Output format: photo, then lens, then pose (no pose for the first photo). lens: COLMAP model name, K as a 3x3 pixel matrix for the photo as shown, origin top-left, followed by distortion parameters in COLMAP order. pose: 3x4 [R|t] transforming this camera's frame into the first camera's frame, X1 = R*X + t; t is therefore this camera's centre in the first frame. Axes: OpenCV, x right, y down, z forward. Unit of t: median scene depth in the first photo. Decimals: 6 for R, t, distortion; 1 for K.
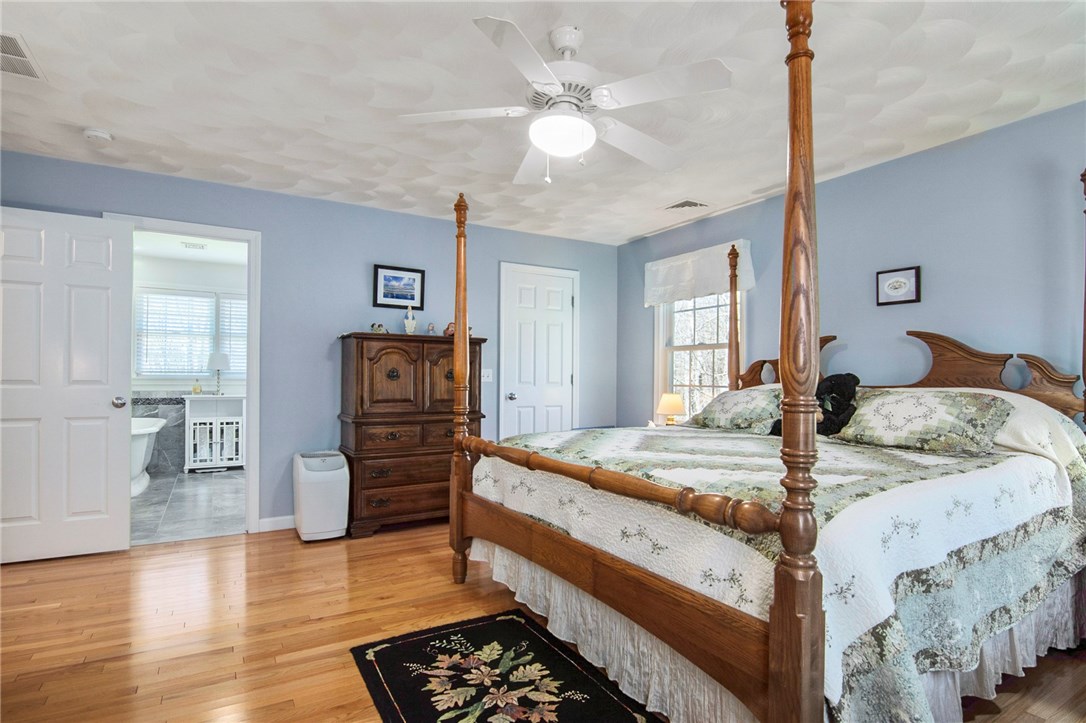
lens RADIAL K [[546.8, 0, 541.4], [0, 546.8, 378.3], [0, 0, 1]] dist [-0.004824, -0.006872]
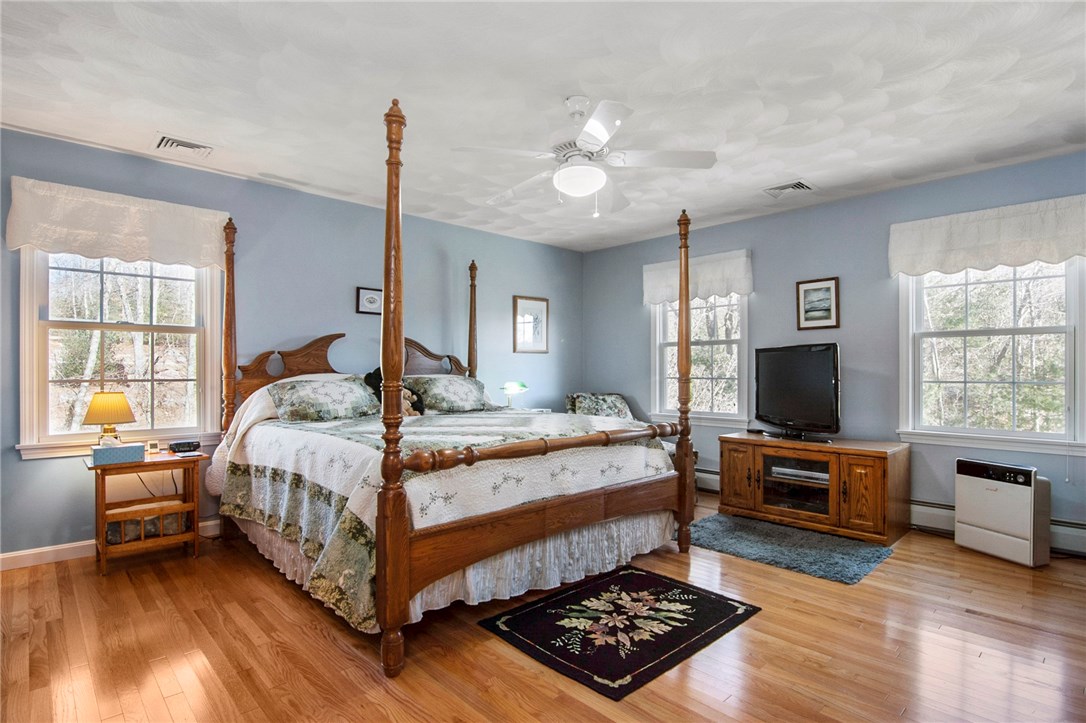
lens RADIAL K [[546.8, 0, 538.6], [0, 546.8, 369.0], [0, 0, 1]] dist [-0.004824, -0.006872]
pose [[-0.215387, -0.003181, 0.976524, -1.177603], [-0.000985, 0.999995, 0.003040, -0.007650], [-0.976528, -0.000307, -0.215389, 1.352855]]
